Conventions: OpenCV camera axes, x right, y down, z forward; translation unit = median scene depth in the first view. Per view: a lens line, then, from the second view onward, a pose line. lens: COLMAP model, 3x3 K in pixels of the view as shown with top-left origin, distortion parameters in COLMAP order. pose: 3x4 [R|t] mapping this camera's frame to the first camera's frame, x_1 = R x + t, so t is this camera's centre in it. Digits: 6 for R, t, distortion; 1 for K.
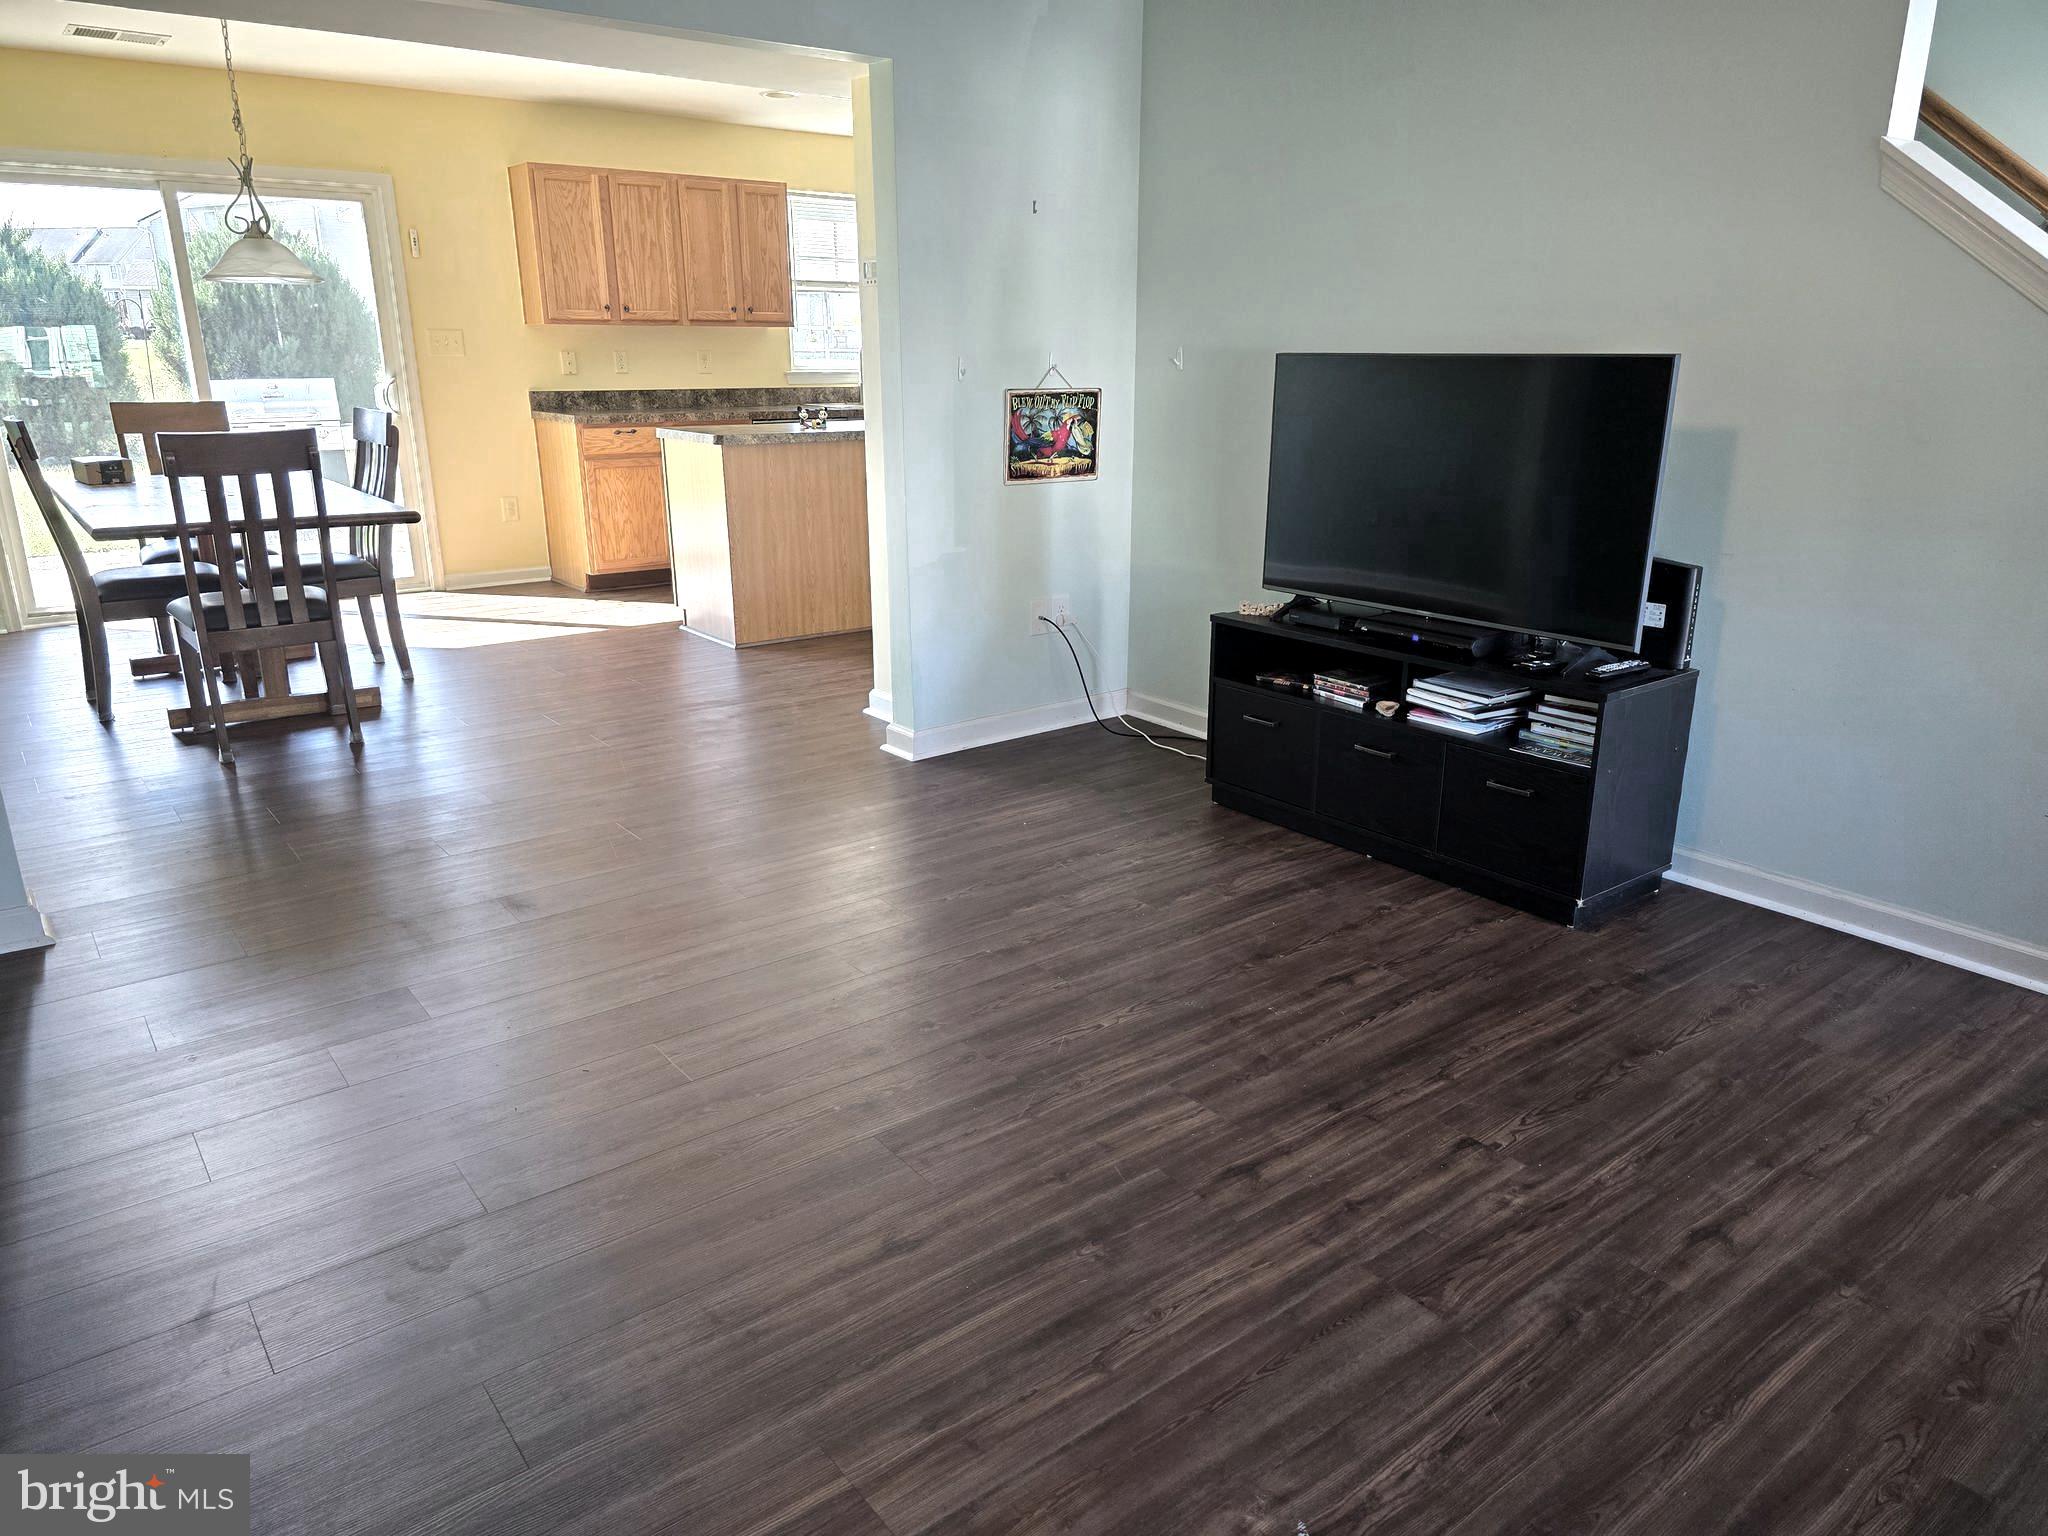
lens RADIAL K [[1379.4, 0, 1023.4], [0, 1379.4, 764.8], [0, 0, 1]] dist [0.059605, -0.031854]
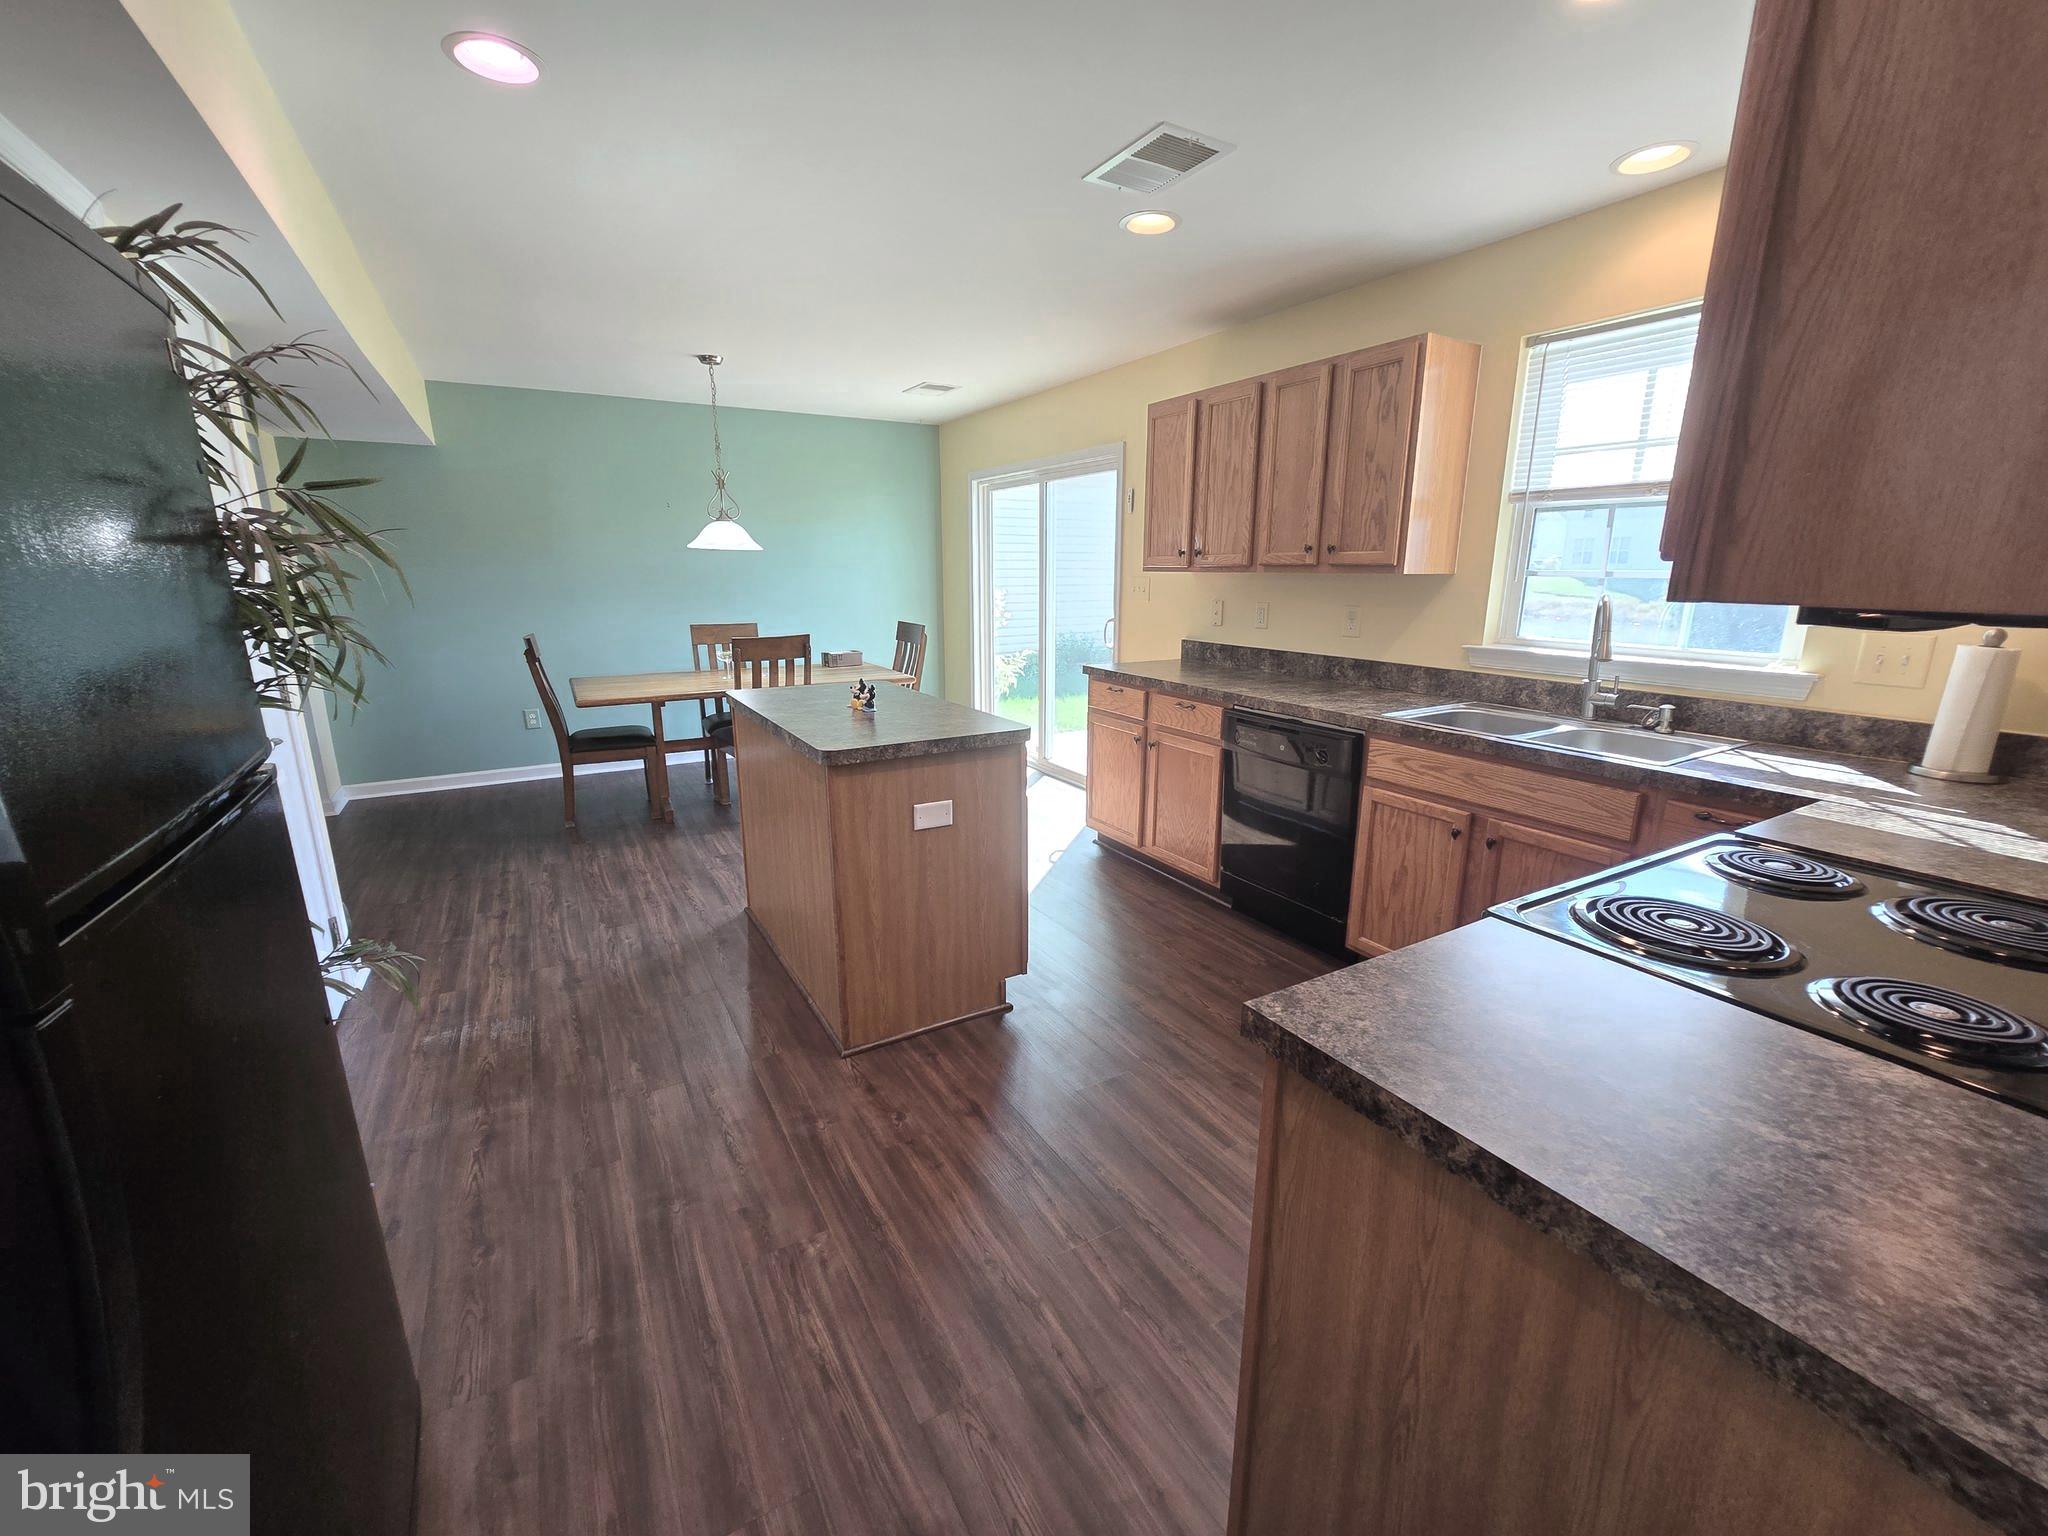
lens RADIAL K [[830.6, 0, 1024.1], [0, 830.6, 769.7], [0, 0, 1]] dist [-0.003986, 0.002211]
pose [[-0.133426, 0.237192, -0.962257, 0.230784], [-0.288971, 0.919437, 0.266705, -0.299906], [0.947994, 0.313650, -0.054135, 0.935100]]
